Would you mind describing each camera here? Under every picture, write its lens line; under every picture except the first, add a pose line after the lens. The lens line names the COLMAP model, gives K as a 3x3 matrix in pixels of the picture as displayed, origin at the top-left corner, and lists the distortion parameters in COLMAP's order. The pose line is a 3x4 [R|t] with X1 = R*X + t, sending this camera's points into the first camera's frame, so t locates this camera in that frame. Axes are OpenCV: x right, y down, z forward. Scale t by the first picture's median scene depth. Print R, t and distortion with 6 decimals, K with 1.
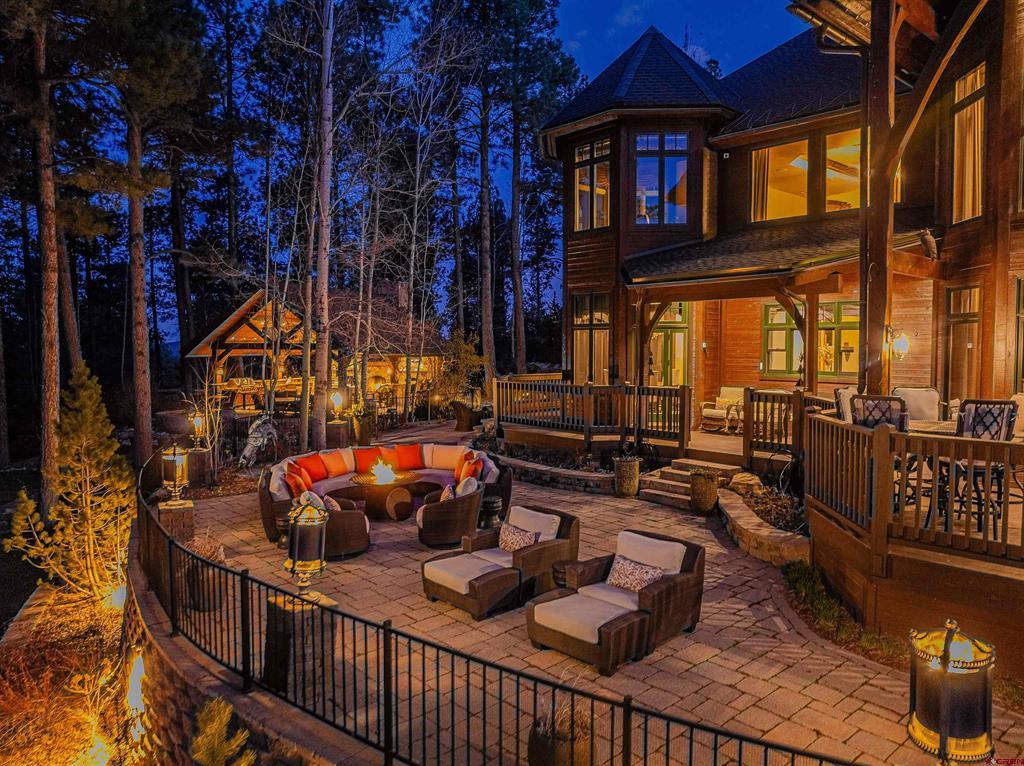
lens RADIAL K [[701.3, 0, 512.0], [0, 701.3, 383.0], [0, 0, 1]] dist [-0.038095, -0.000462]
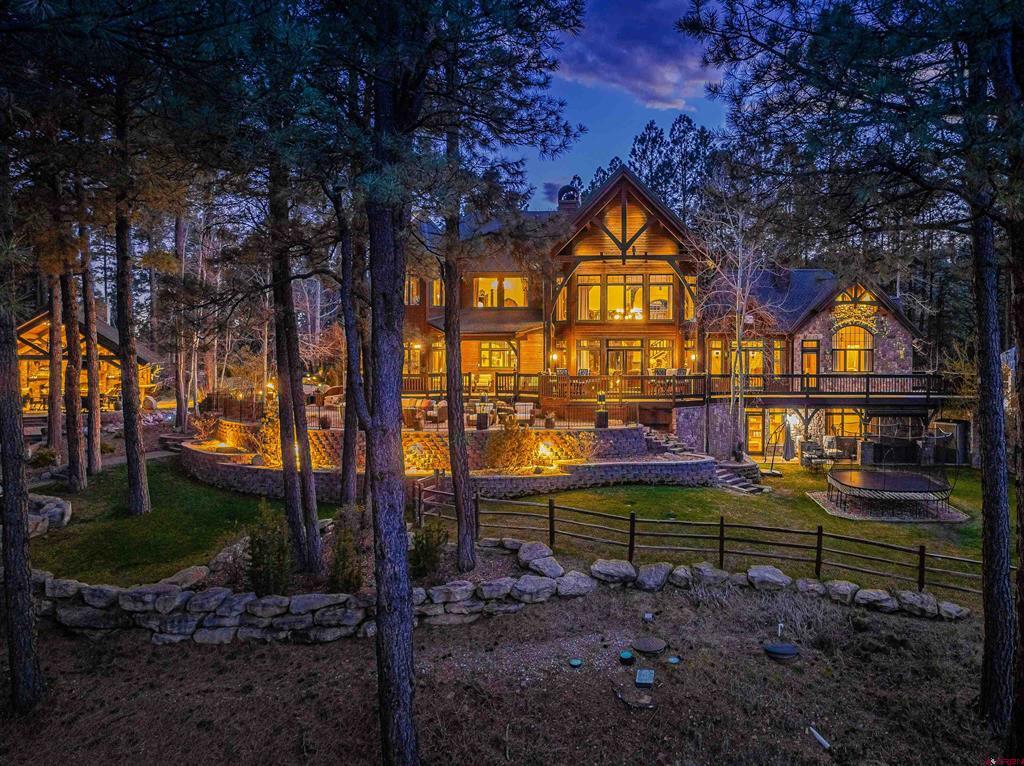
lens RADIAL K [[753.4, 0, 512.0], [0, 753.4, 383.0], [0, 0, 1]] dist [-0.000834, -0.001348]
pose [[0.718549, -0.028969, 0.694872, -1.190406], [0.037629, 0.999288, 0.002749, 0.031110], [-0.694457, 0.024173, 0.719128, -0.846169]]
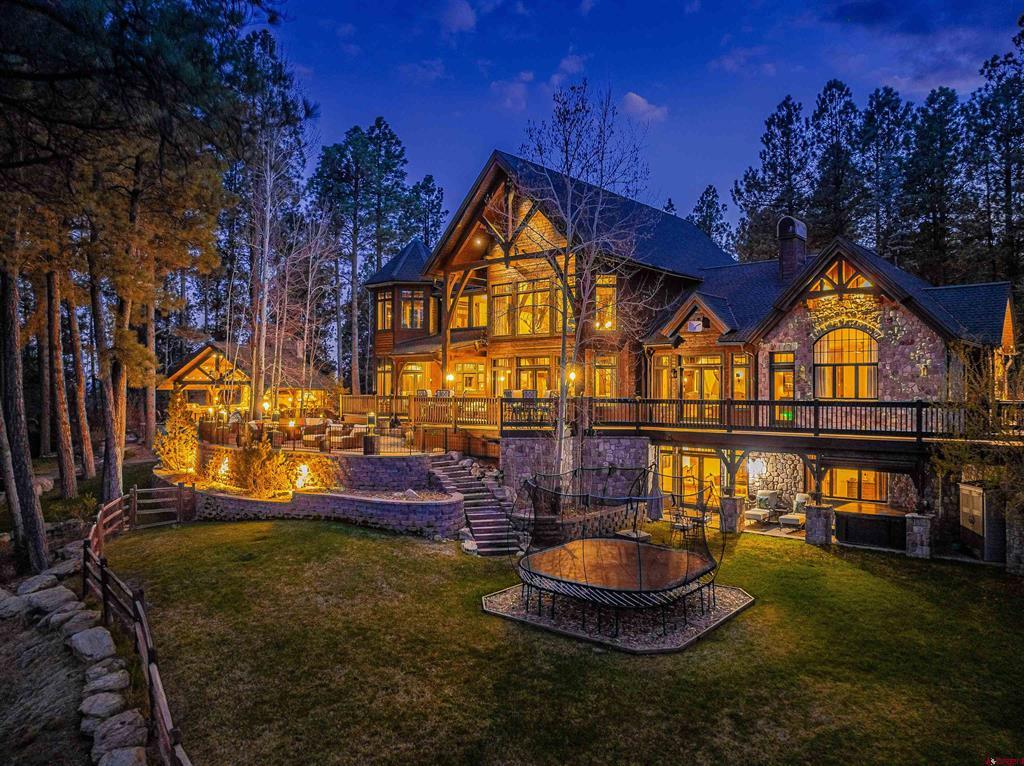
lens RADIAL K [[701.3, 0, 512.0], [0, 701.3, 383.0], [0, 0, 1]] dist [-0.038095, -0.000462]
pose [[0.990153, 0.004637, 0.139909, 0.182486], [0.004357, 0.997946, -0.063909, 0.091492], [-0.139918, 0.063889, 0.988100, -1.157471]]
